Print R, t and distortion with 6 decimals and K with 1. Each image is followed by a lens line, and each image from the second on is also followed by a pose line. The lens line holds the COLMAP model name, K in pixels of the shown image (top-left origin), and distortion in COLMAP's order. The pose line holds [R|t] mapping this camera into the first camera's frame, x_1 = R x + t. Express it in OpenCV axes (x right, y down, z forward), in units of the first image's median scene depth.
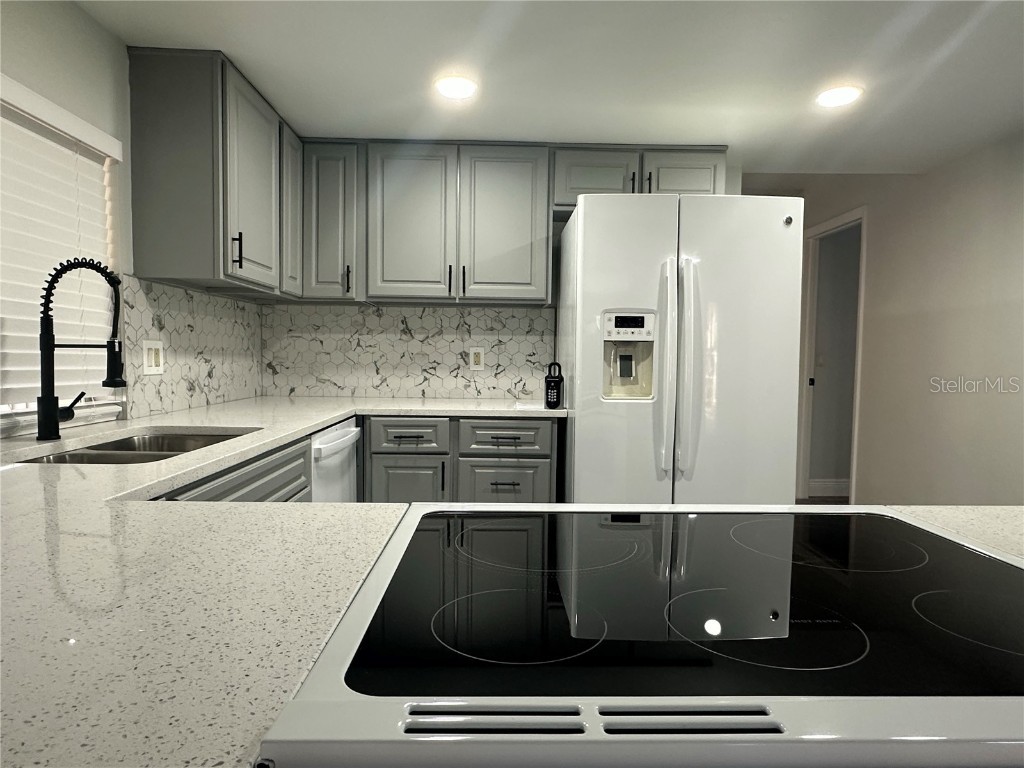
lens RADIAL K [[618.5, 0, 512.6], [0, 618.5, 386.0], [0, 0, 1]] dist [0.000964, -0.001755]
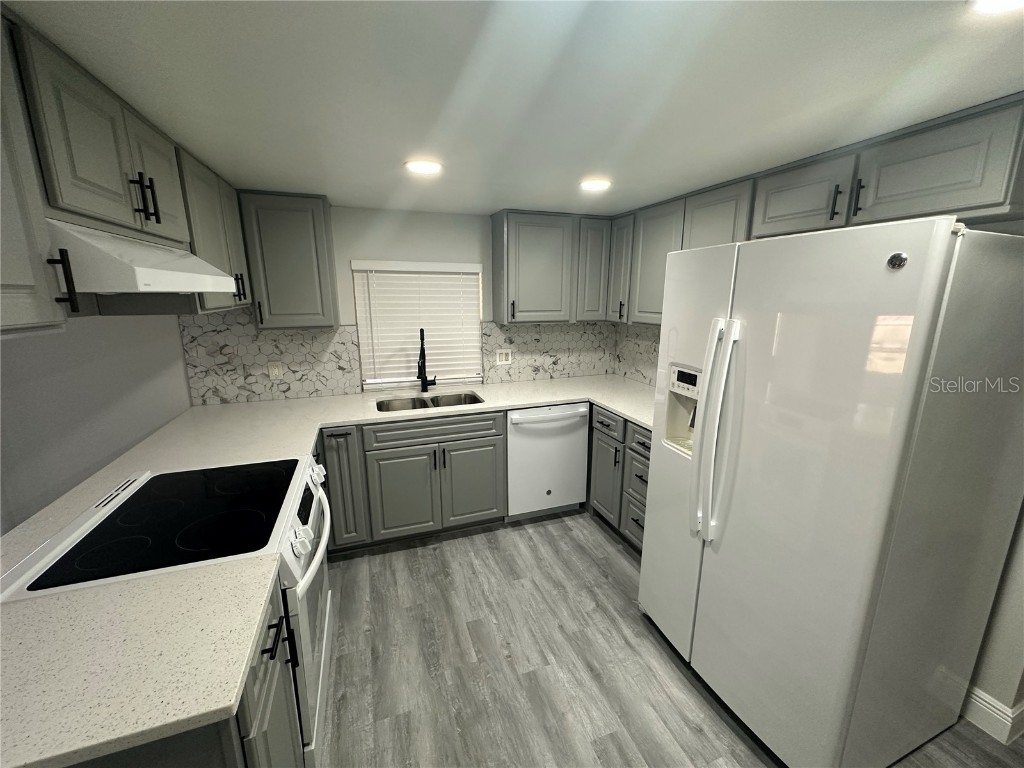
lens RADIAL K [[410.0, 0, 512.7], [0, 410.0, 384.1], [0, 0, 1]] dist [-0.004066, 0.000054]
pose [[0.317098, 0.195139, -0.928100, 0.675929], [-0.041868, 0.980529, 0.191858, -0.196550], [0.947468, -0.021980, 0.319094, 0.477243]]
